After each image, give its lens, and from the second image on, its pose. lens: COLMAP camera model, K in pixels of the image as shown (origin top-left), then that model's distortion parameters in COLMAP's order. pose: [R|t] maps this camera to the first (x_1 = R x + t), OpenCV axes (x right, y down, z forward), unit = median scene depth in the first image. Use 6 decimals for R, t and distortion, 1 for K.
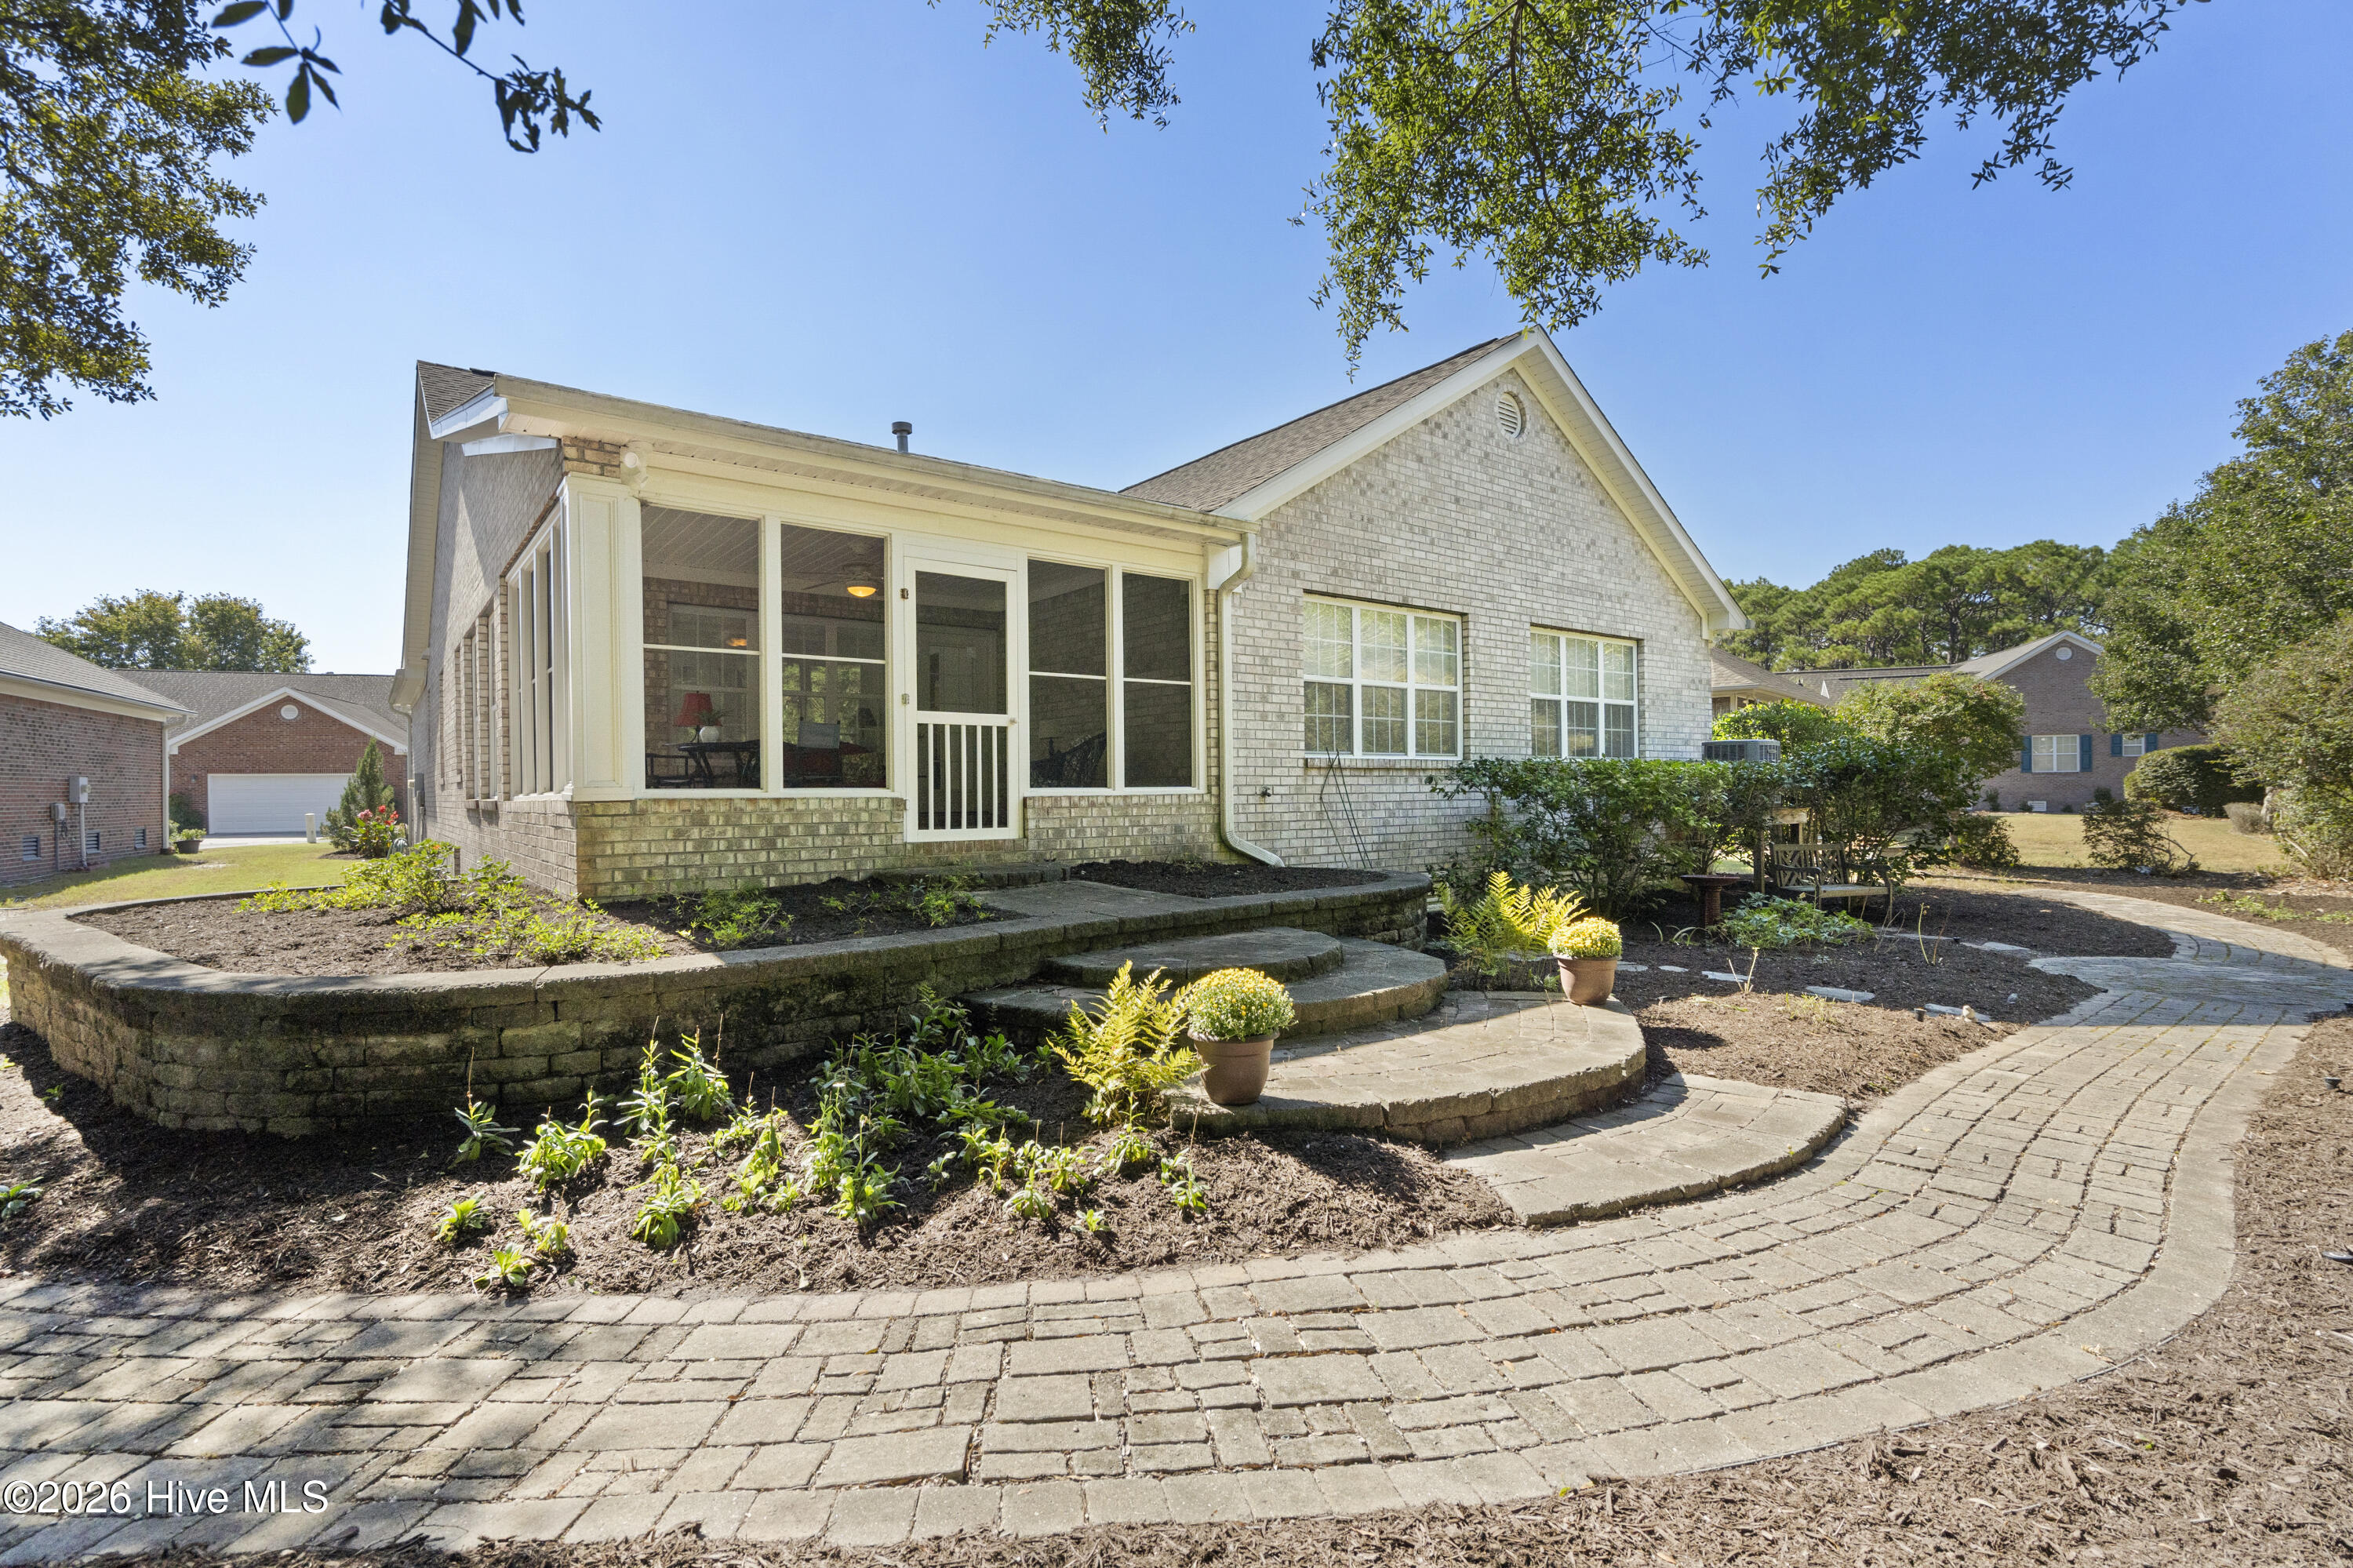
lens RADIAL K [[1081.2, 0, 1154.0], [0, 1081.2, 784.5], [0, 0, 1]] dist [-0.000952, 0.000271]
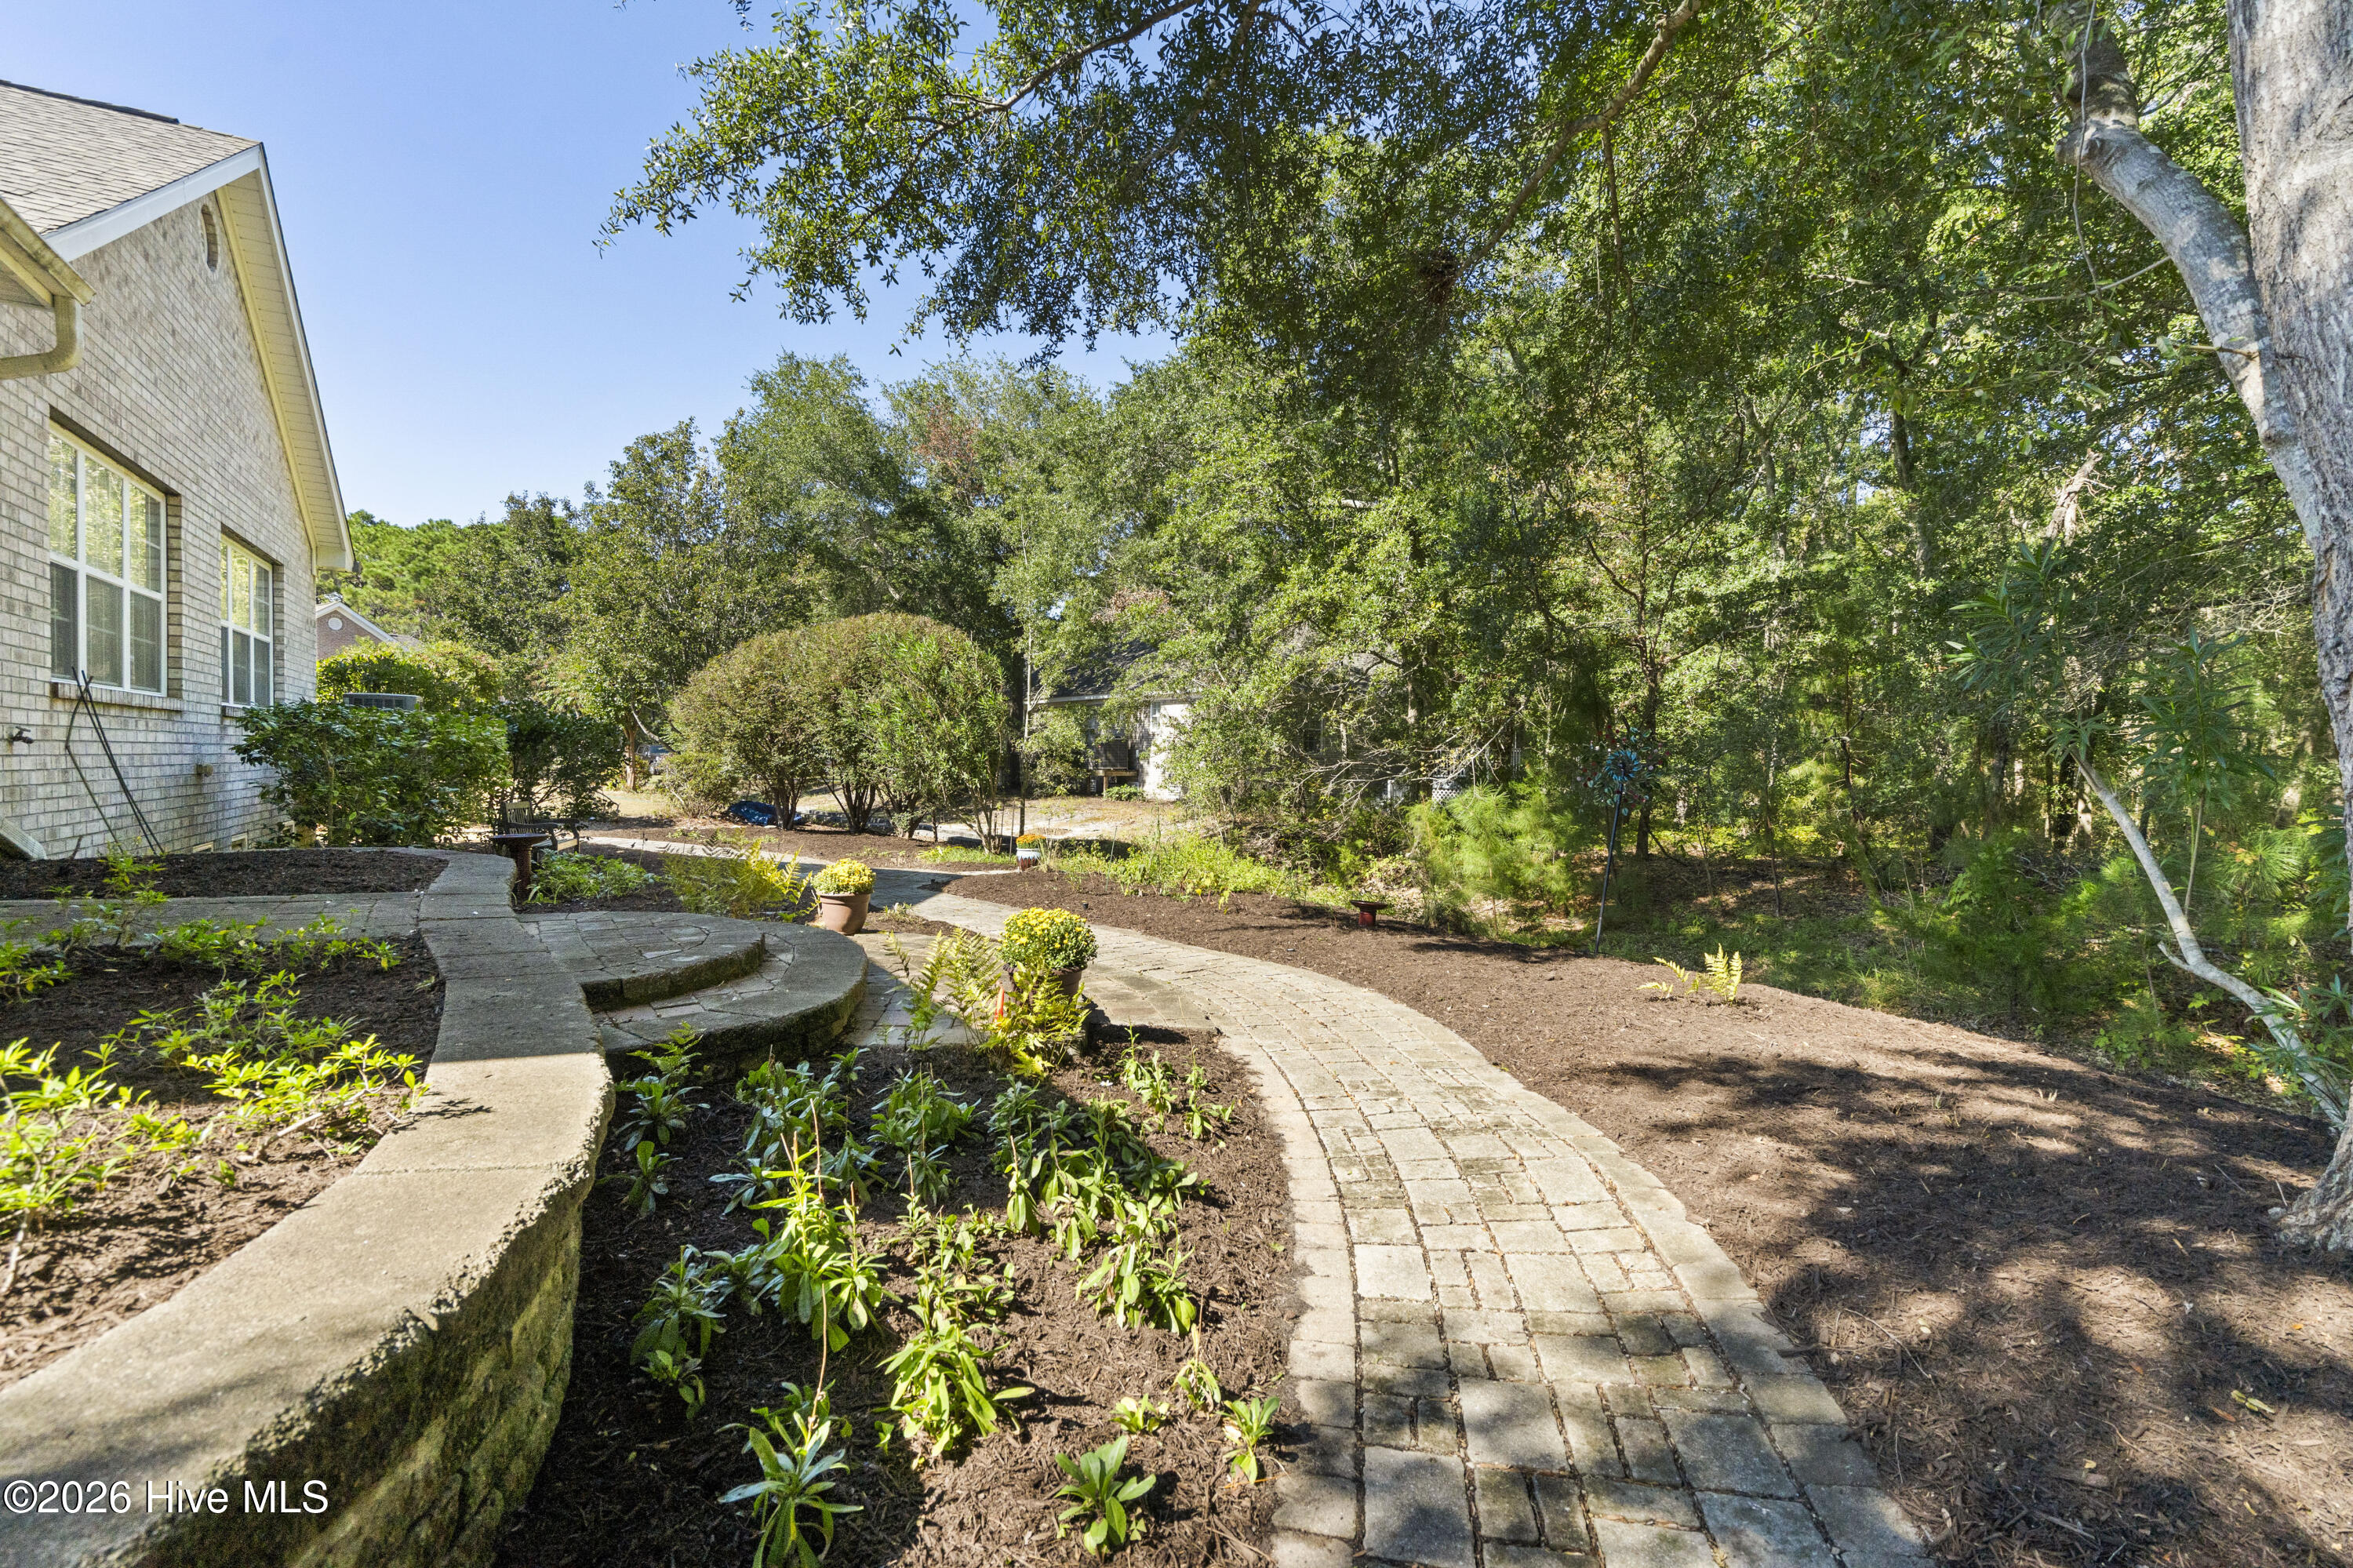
lens RADIAL K [[1081.2, 0, 1154.0], [0, 1081.2, 784.5], [0, 0, 1]] dist [-0.000952, 0.000271]
pose [[0.096172, -0.013447, 0.995274, -0.401461], [-0.018782, 0.999706, 0.015322, 0.012270], [-0.995188, -0.020167, 0.095891, 0.321197]]
